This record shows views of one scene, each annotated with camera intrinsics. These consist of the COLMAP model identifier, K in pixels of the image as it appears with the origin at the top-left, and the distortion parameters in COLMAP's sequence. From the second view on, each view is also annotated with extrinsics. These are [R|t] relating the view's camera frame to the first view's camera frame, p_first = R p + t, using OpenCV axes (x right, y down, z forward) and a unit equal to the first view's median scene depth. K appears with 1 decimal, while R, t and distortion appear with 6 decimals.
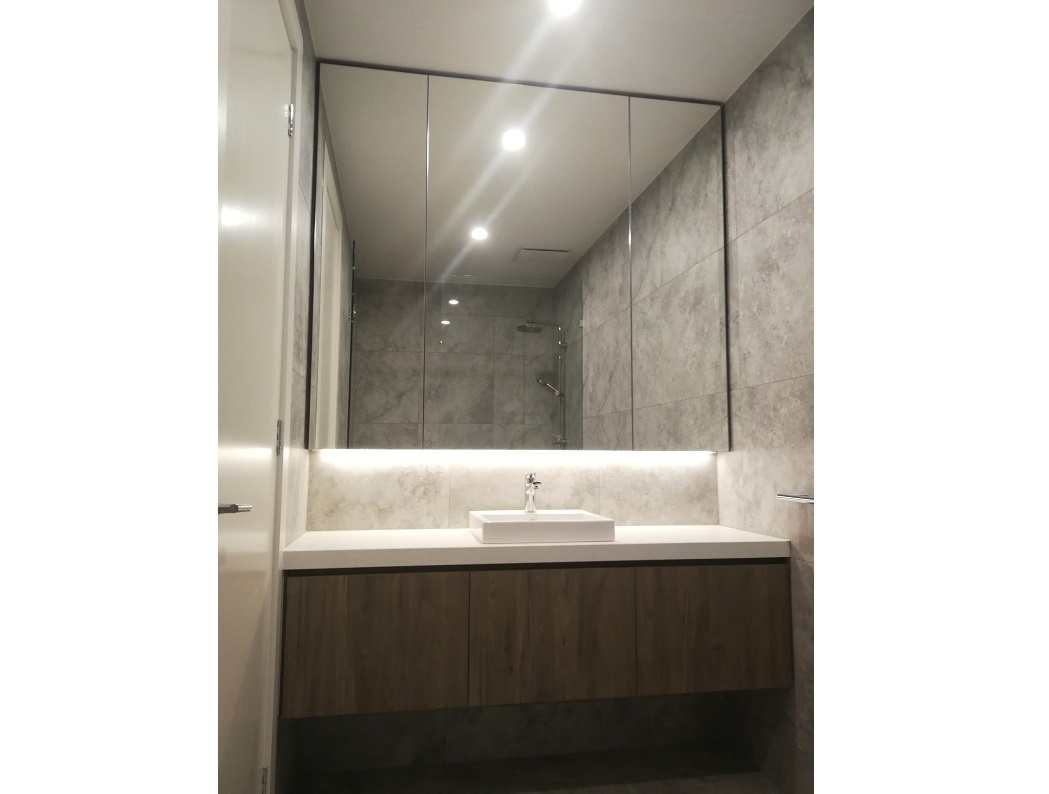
lens RADIAL K [[622.6, 0, 518.6], [0, 622.6, 399.5], [0, 0, 1]] dist [0.002444, -0.000204]
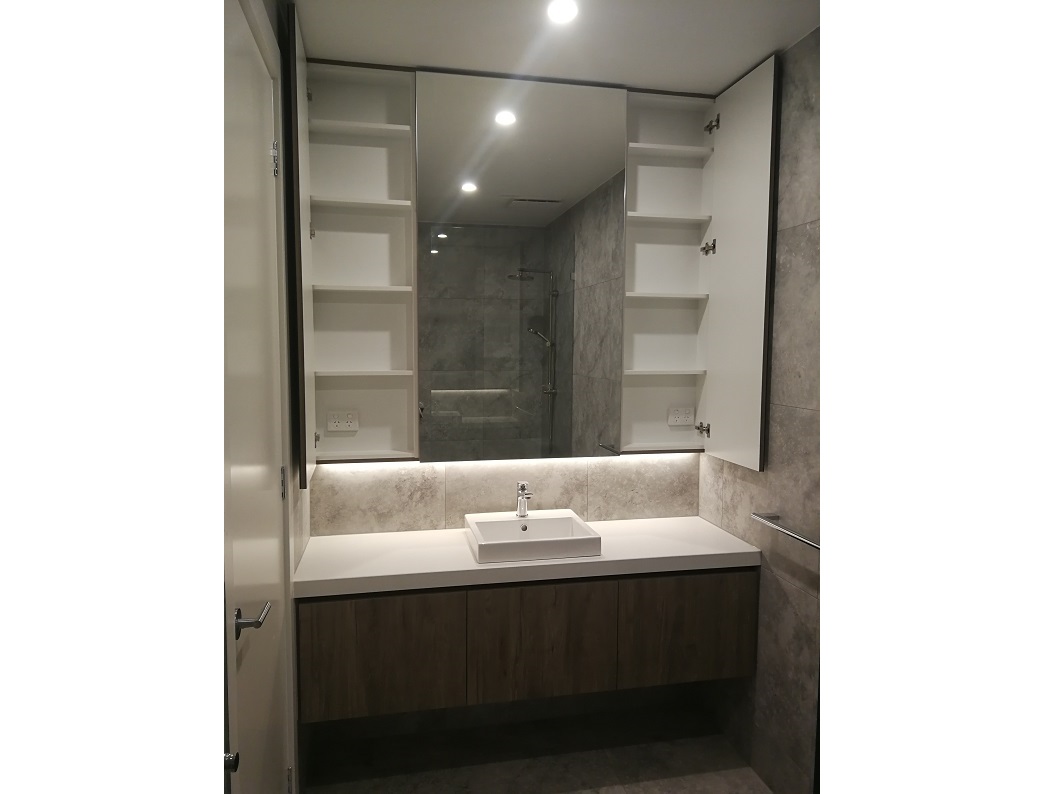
lens RADIAL K [[627.9, 0, 525.0], [0, 627.9, 397.0], [0, 0, 1]] dist [-0.003630, -0.000630]
pose [[0.999605, 0.000998, 0.028083, -0.006562], [-0.005623, 0.986257, 0.165122, -0.193137], [-0.027532, -0.165215, 0.985873, -0.021002]]
